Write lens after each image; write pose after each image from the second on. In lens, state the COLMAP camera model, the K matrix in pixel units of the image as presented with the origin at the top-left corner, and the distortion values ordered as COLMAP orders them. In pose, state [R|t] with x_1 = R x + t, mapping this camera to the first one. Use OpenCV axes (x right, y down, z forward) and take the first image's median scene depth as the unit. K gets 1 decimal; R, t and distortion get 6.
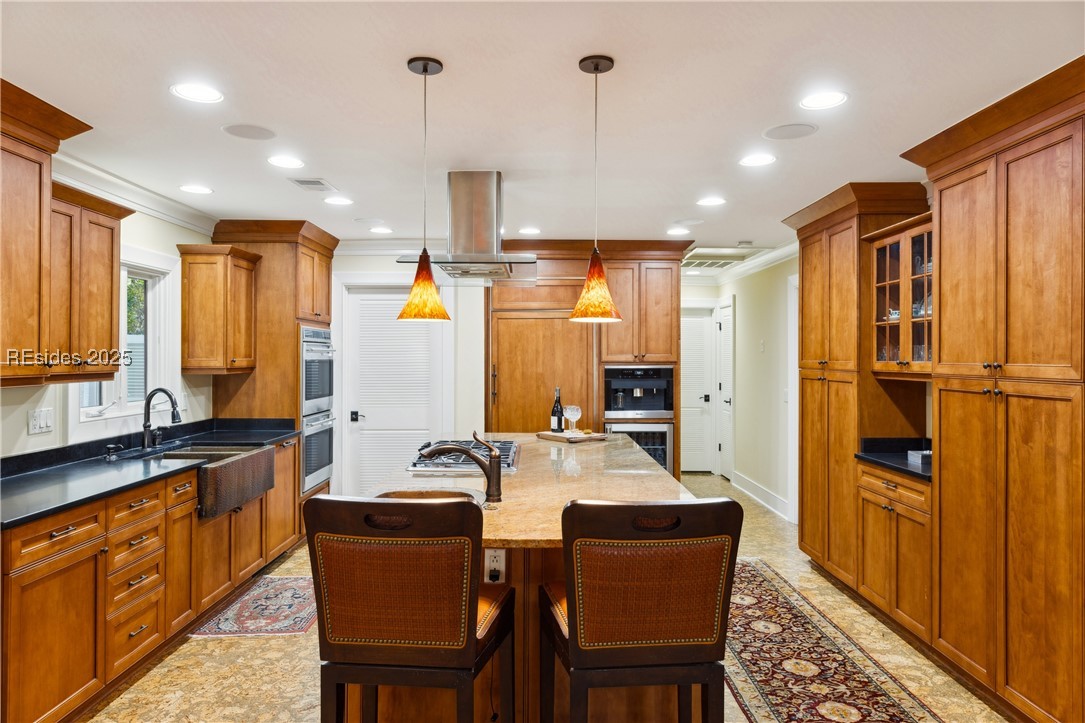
lens RADIAL K [[705.4, 0, 543.4], [0, 705.4, 355.8], [0, 0, 1]] dist [0.007551, -0.001174]
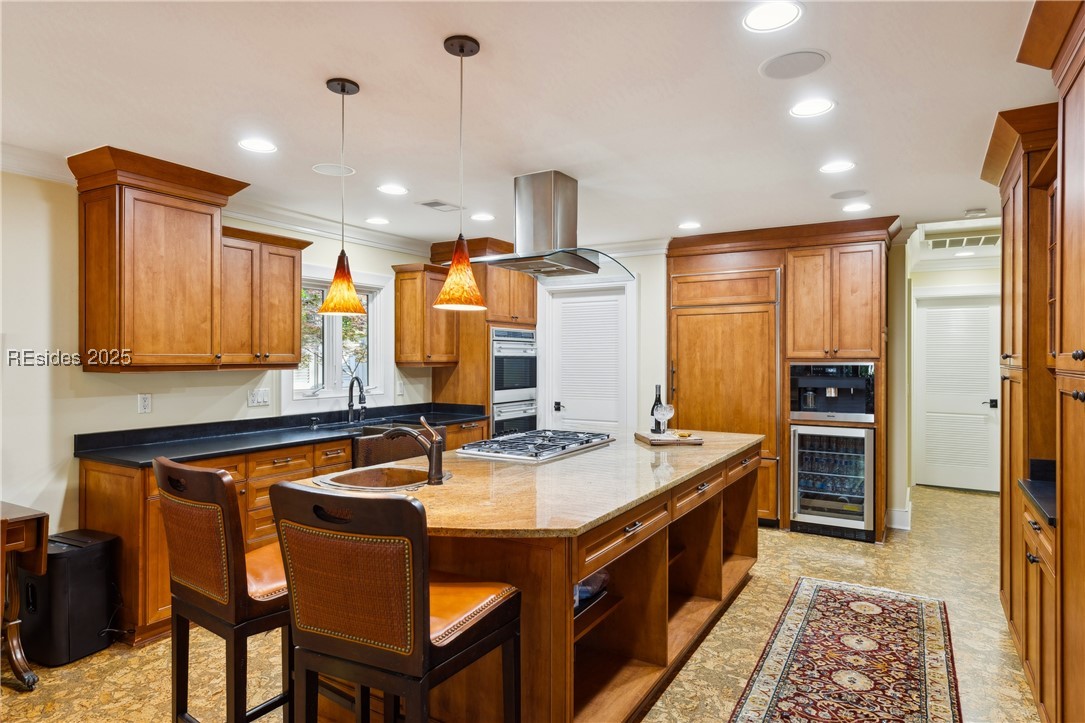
lens RADIAL K [[636.2, 0, 541.7], [0, 636.2, 359.7], [0, 0, 1]] dist [0.005775, 0.000968]
pose [[0.854326, 0.000878, -0.519737, 0.383167], [0.001213, 0.999992, 0.003682, 0.011321], [0.519737, -0.003776, 0.854318, 0.184153]]
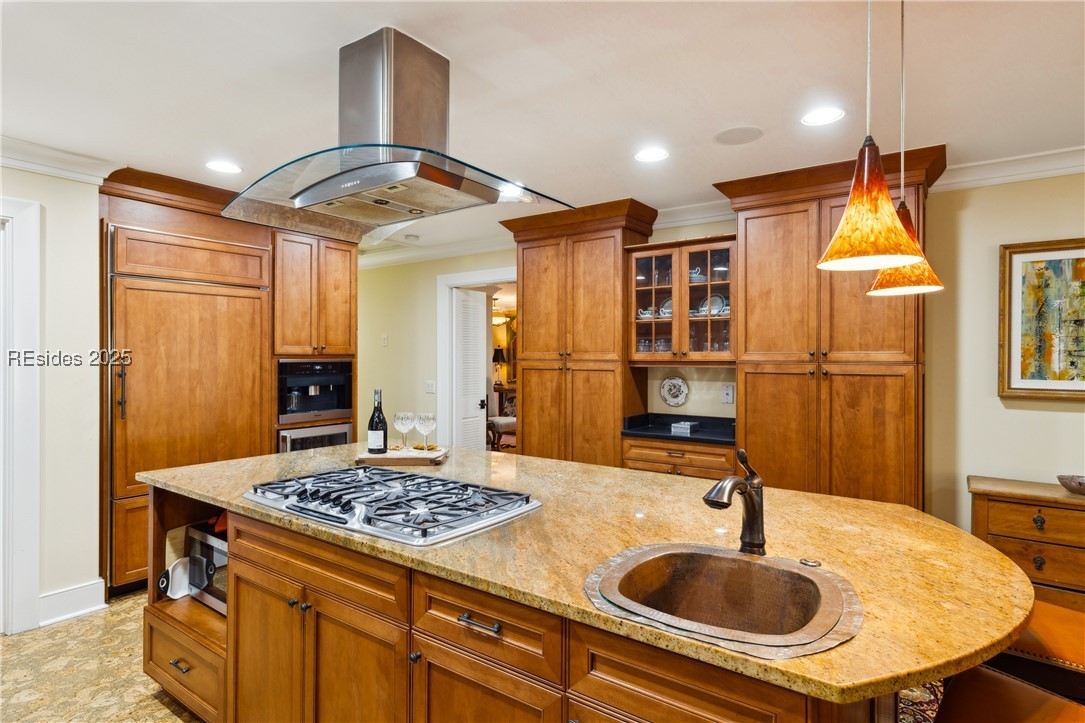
lens RADIAL K [[577.7, 0, 550.0], [0, 577.7, 359.2], [0, 0, 1]] dist [0.004414, 0.000246]
pose [[0.584340, -0.002654, 0.811505, -0.426532], [-0.002712, 0.999983, 0.005223, 0.015421], [-0.811504, -0.005253, 0.584323, 0.570128]]
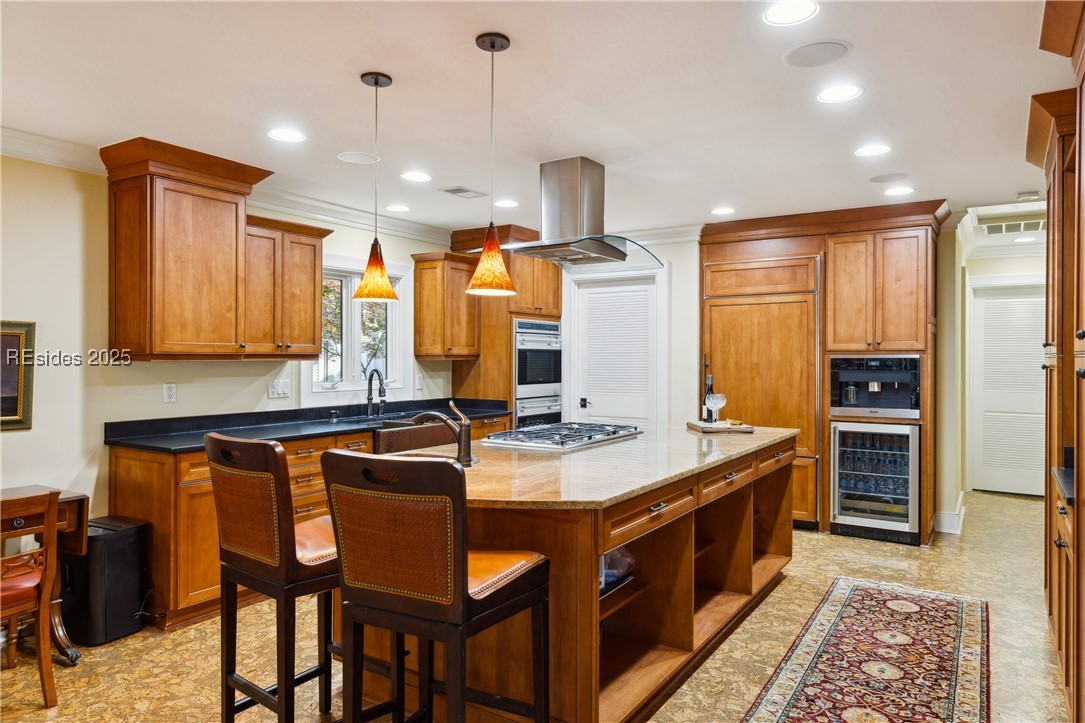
lens RADIAL K [[707.2, 0, 540.9], [0, 707.2, 360.1], [0, 0, 1]] dist [0.006962, -0.001647]
pose [[0.835595, 0.002070, -0.549342, 0.424858], [0.000140, 0.999992, 0.003982, 0.026443], [0.549346, -0.003404, 0.835588, 0.110025]]
